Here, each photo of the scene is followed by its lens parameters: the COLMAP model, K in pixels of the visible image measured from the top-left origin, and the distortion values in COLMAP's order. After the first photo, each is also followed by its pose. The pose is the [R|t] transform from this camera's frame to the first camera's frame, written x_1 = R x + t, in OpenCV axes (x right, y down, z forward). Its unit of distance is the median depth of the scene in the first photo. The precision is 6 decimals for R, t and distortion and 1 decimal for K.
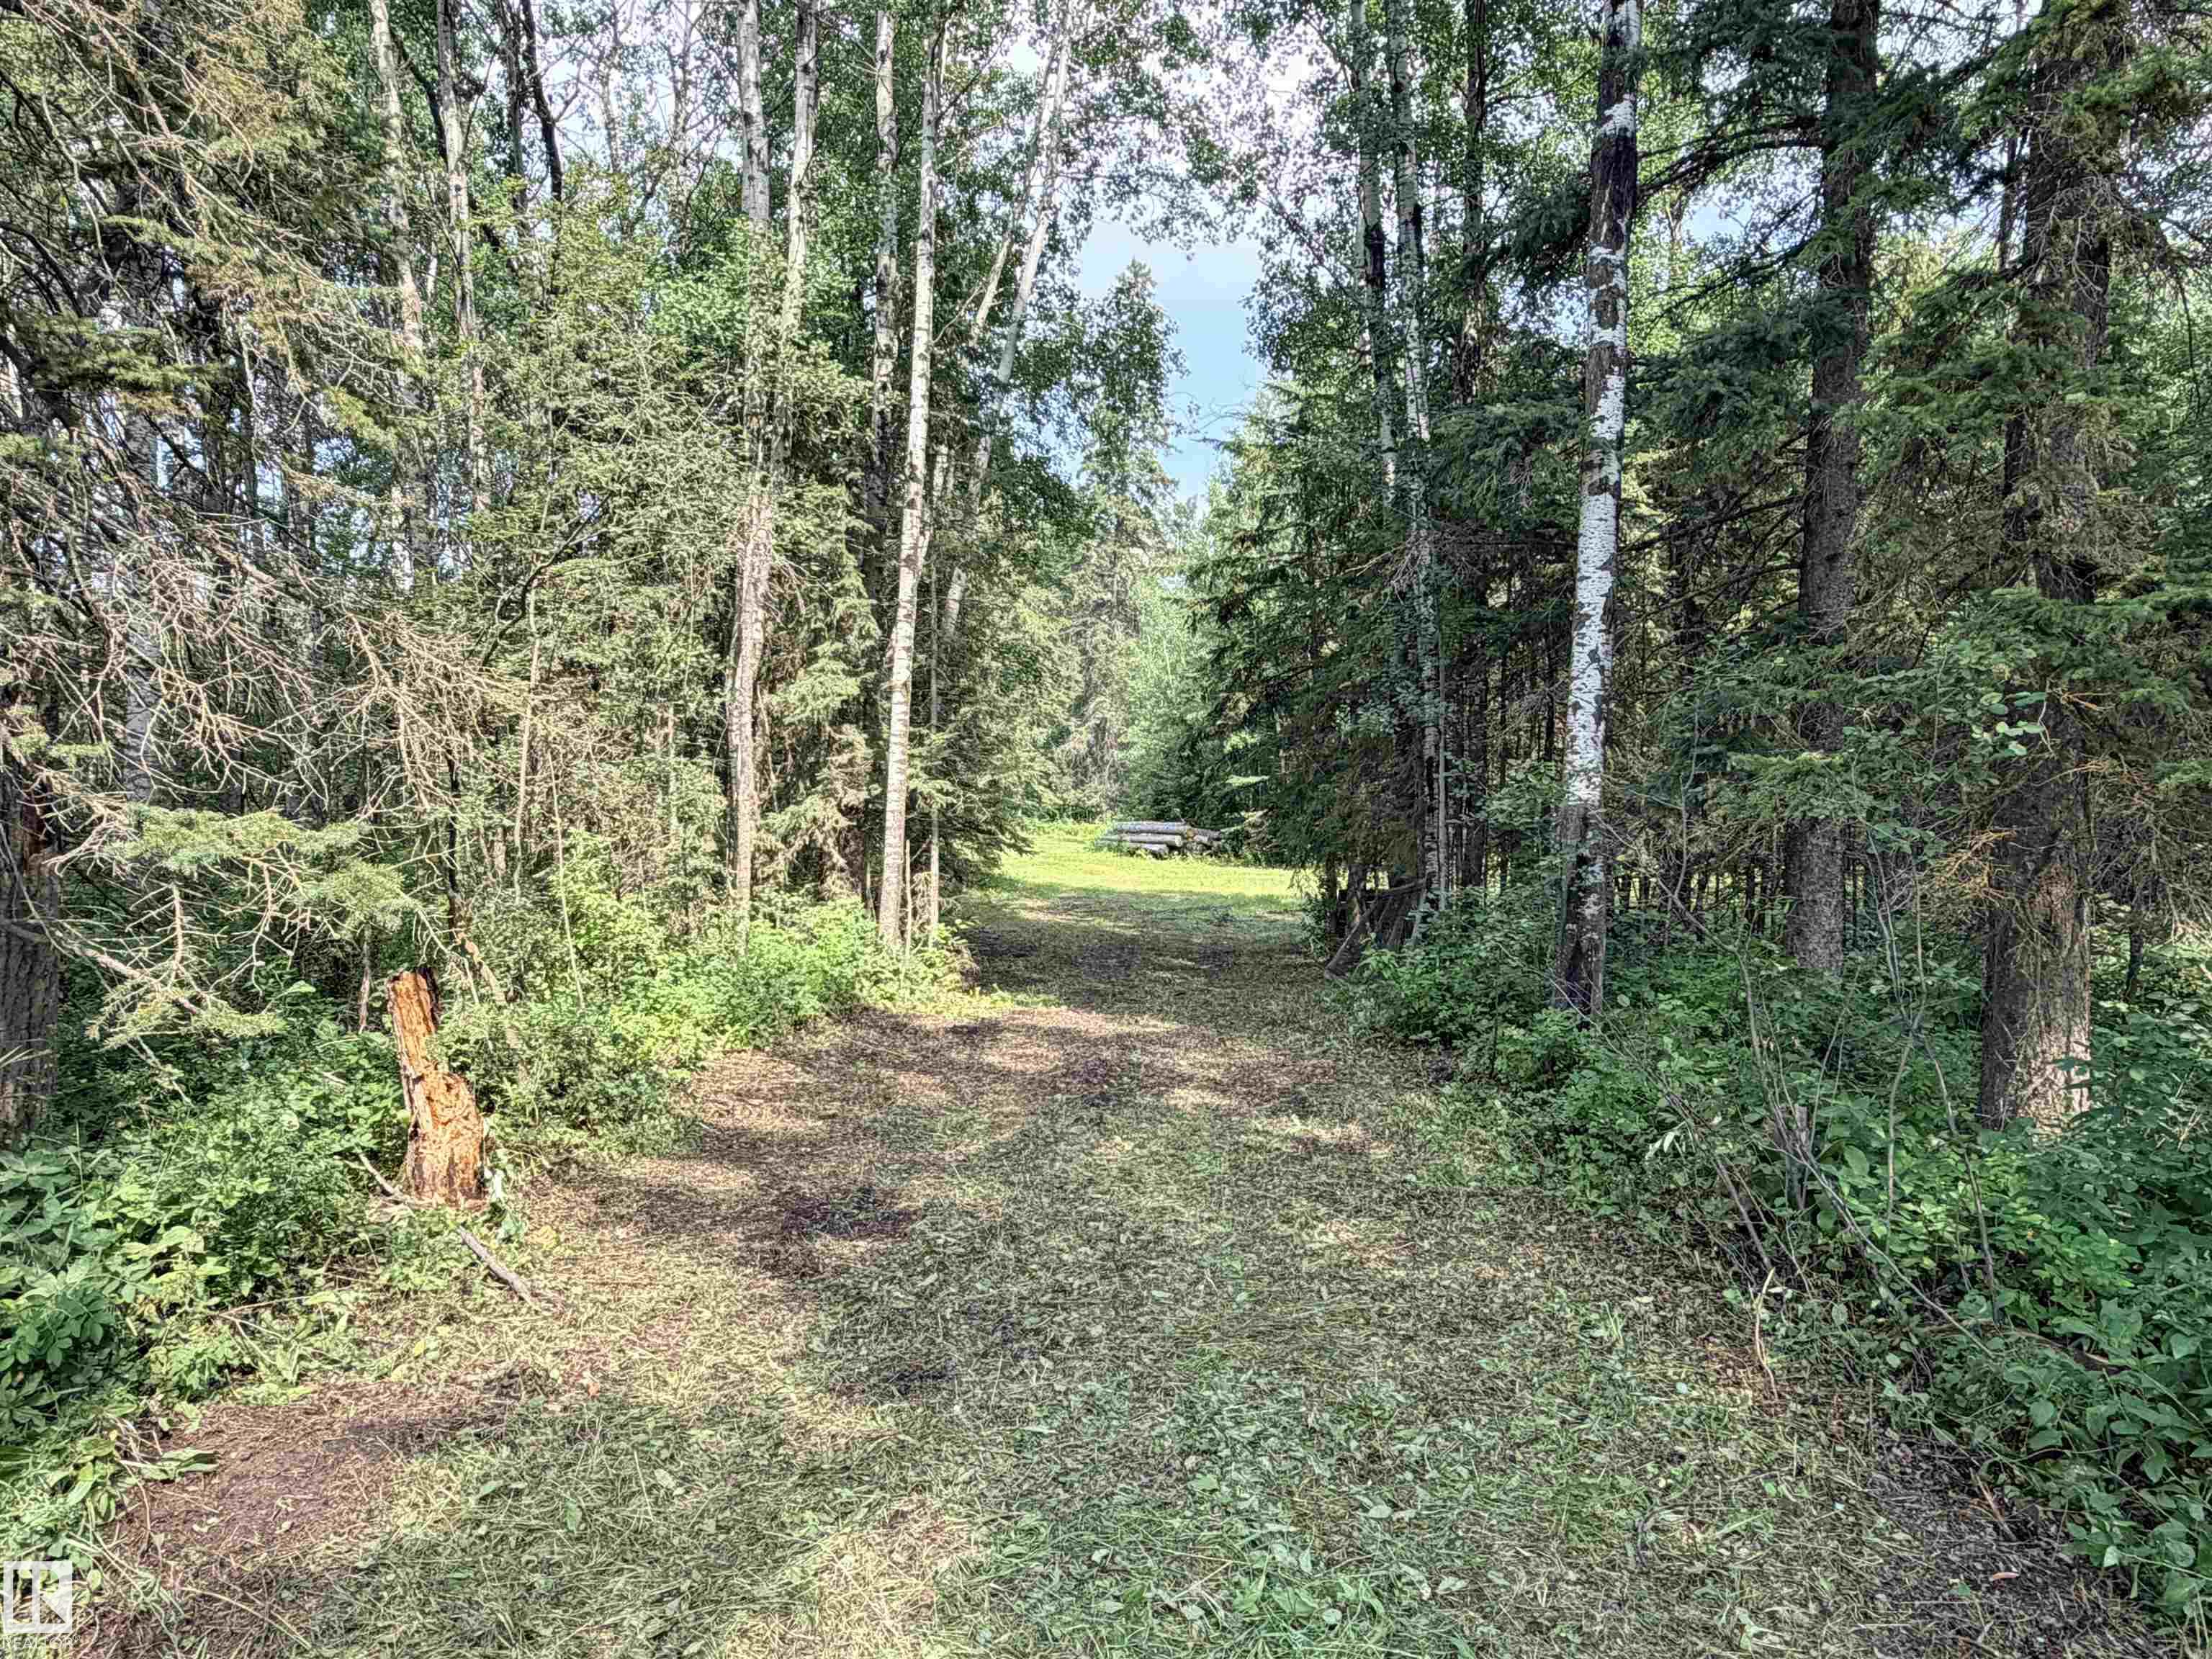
lens RADIAL K [[1443.1, 0, 1120.0], [0, 1443.1, 826.6], [0, 0, 1]] dist [0.004182, 0.001452]
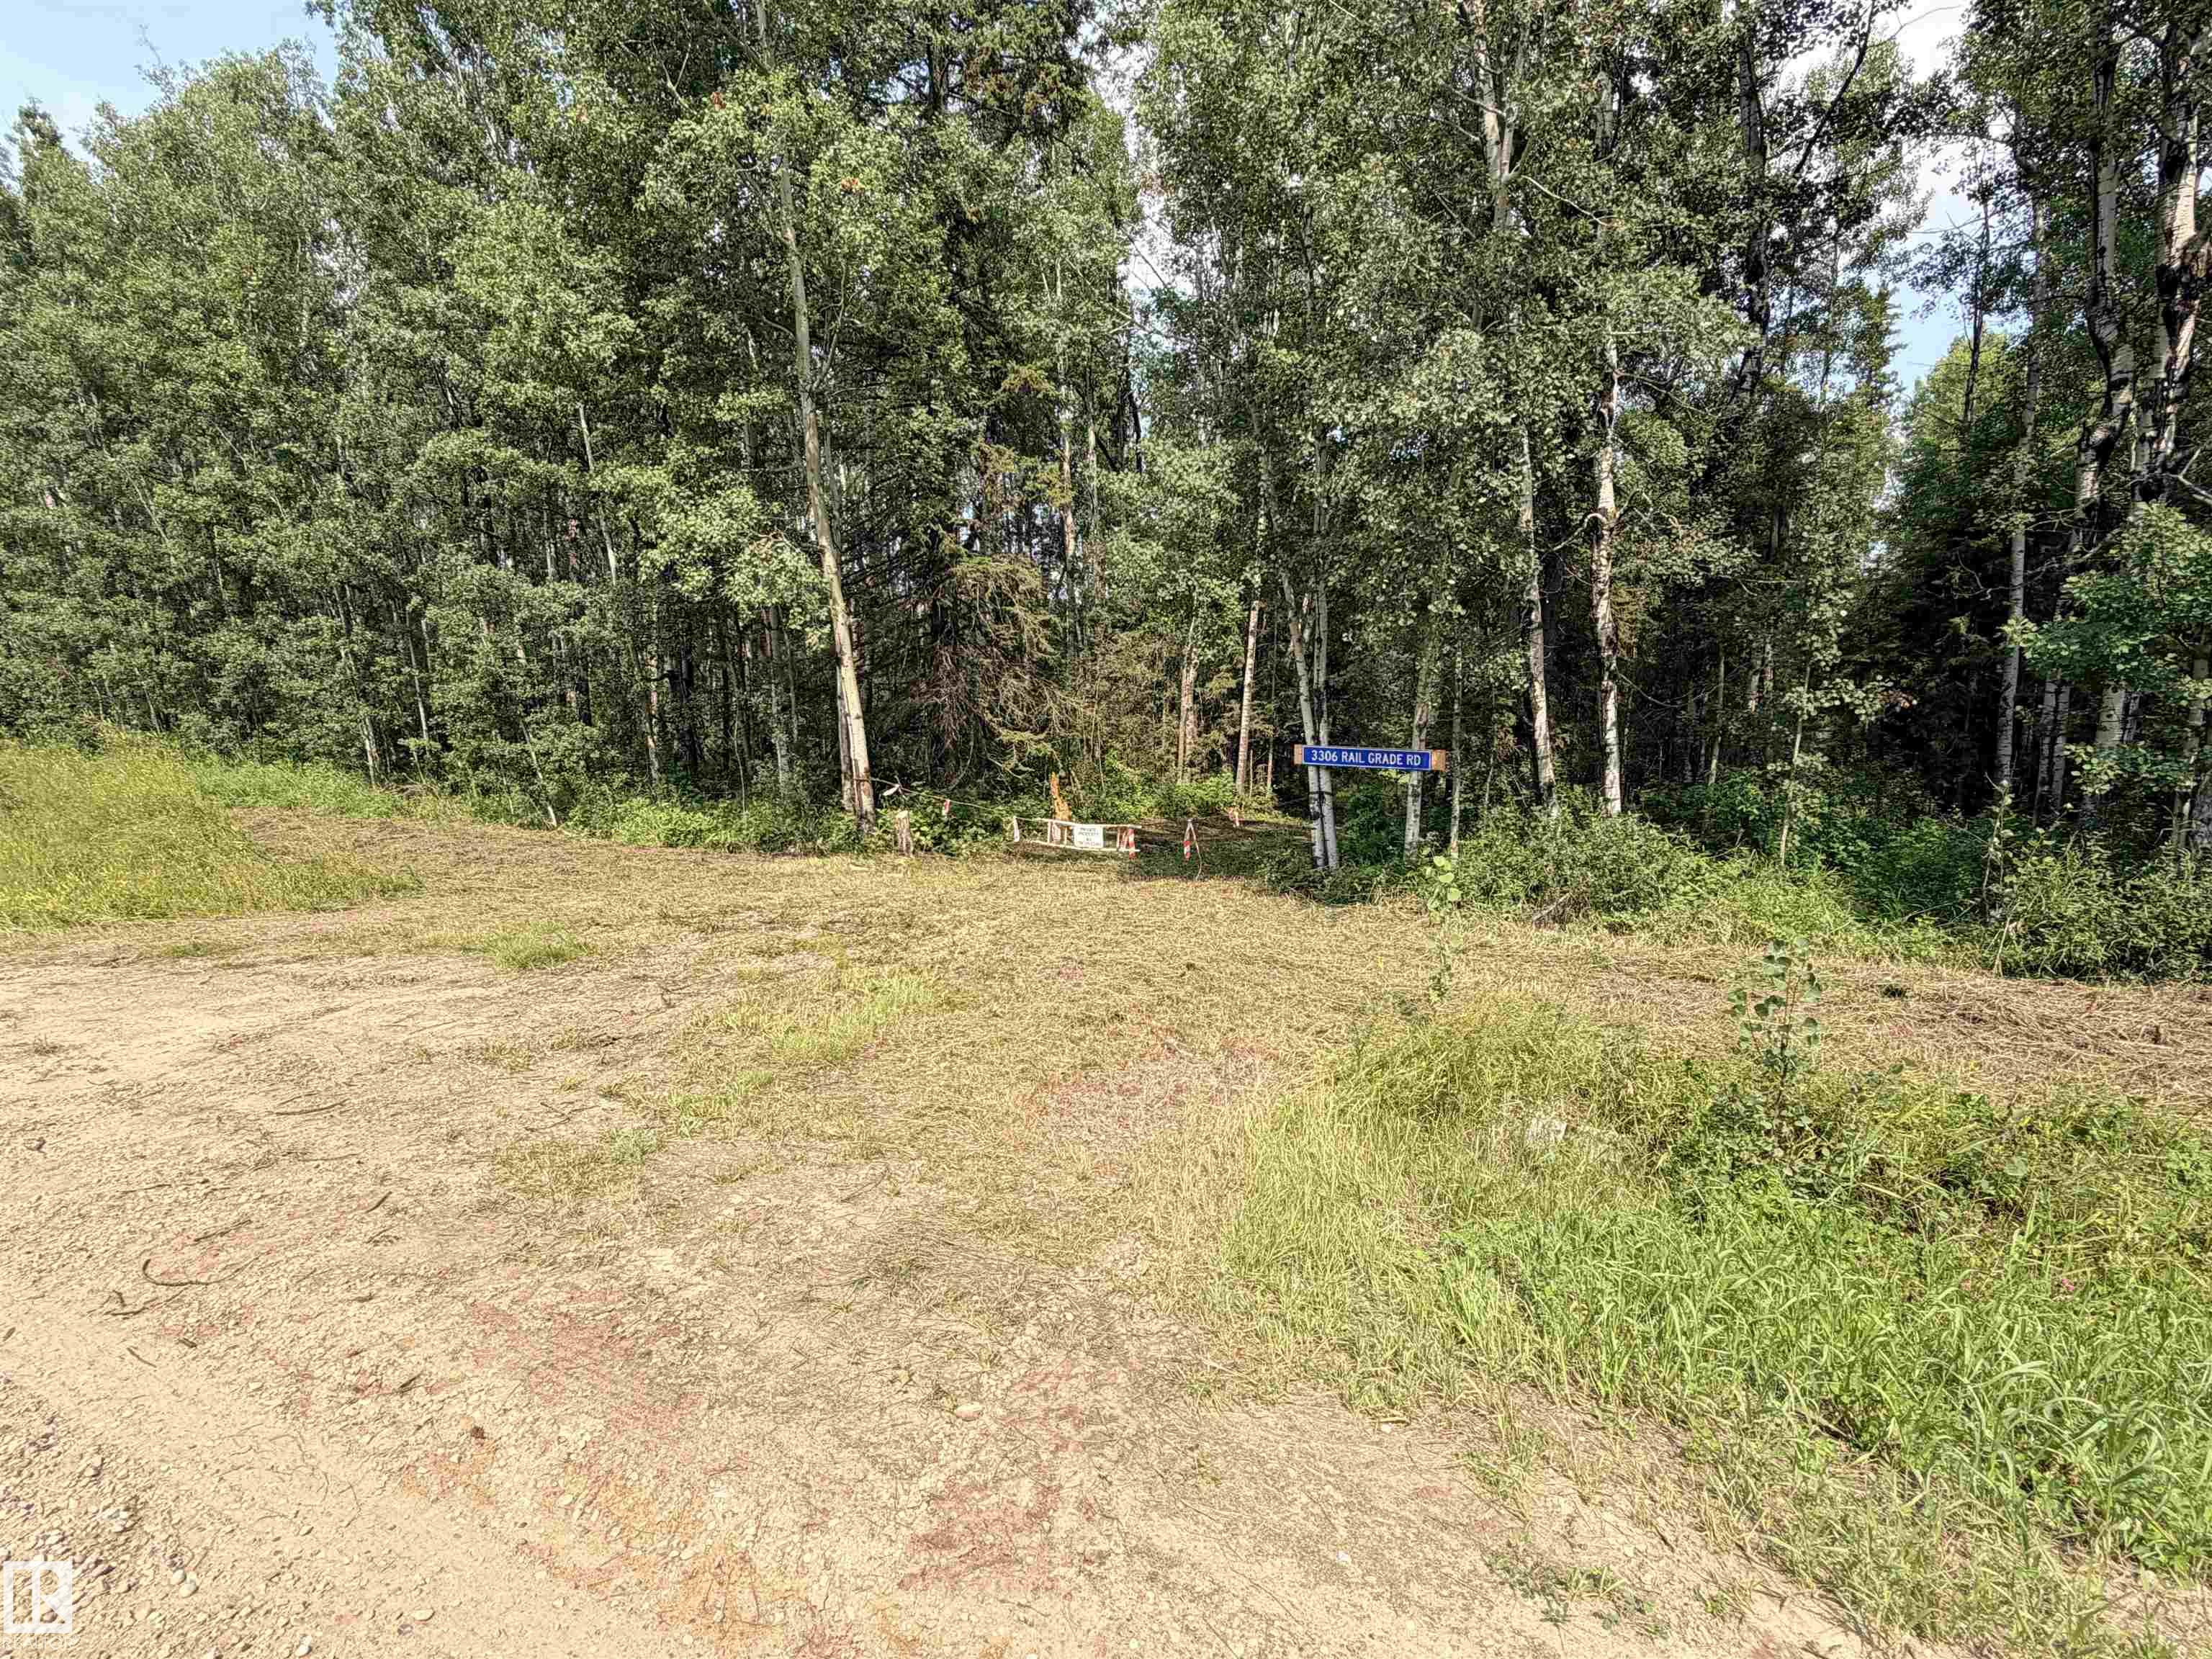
lens RADIAL K [[1099.7, 0, 1098.1], [0, 1099.7, 833.6], [0, 0, 1]] dist [-0.002251, -0.000102]
pose [[0.904744, 0.062886, -0.421289, 0.398800], [-0.031514, 0.996214, 0.081026, 0.008045], [0.424789, -0.060031, 0.903300, -0.748312]]
